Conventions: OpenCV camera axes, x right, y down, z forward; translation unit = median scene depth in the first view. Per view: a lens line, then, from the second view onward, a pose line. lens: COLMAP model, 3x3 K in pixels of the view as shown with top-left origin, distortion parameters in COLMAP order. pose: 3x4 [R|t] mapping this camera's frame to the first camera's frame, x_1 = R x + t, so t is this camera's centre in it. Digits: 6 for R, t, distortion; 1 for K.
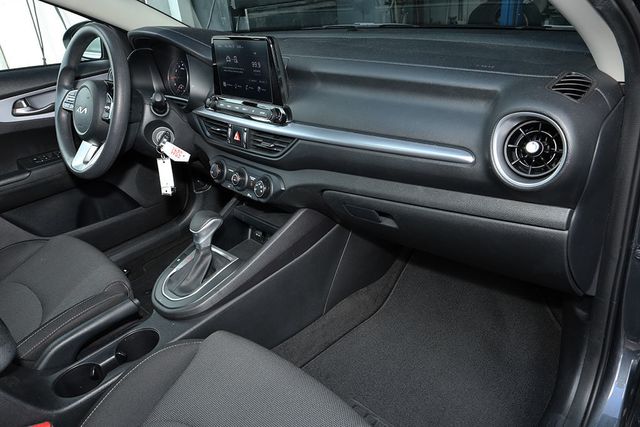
lens RADIAL K [[461.9, 0, 320.0], [0, 461.9, 213.5], [0, 0, 1]] dist [-0.002054, -0.000481]
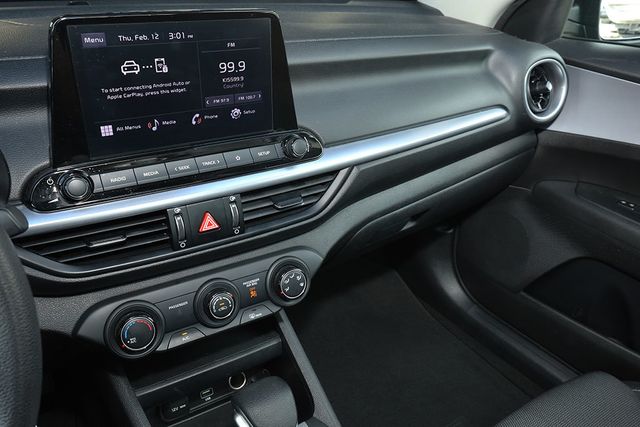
lens RADIAL K [[519.1, 0, 320.0], [0, 519.1, 213.5], [0, 0, 1]] dist [0.002823, -0.000031]
pose [[0.189952, -0.379093, 0.905653, -0.689853], [0.375890, 0.880244, 0.289618, -0.309830], [-0.906987, 0.285412, 0.309701, 0.785406]]
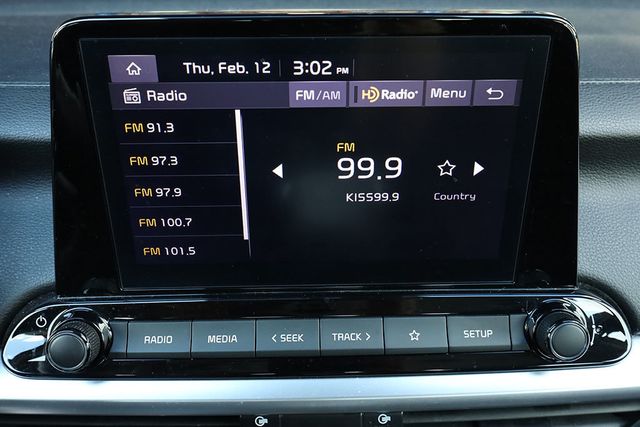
lens RADIAL K [[577.2, 0, 320.7], [0, 577.2, 209.3], [0, 0, 1]] dist [-0.001512, -0.003725]
pose [[0.663568, -0.258648, 0.701982, -0.373485], [0.278816, 0.956233, 0.088769, -0.331053], [-0.694218, 0.136820, 0.706641, 0.849808]]
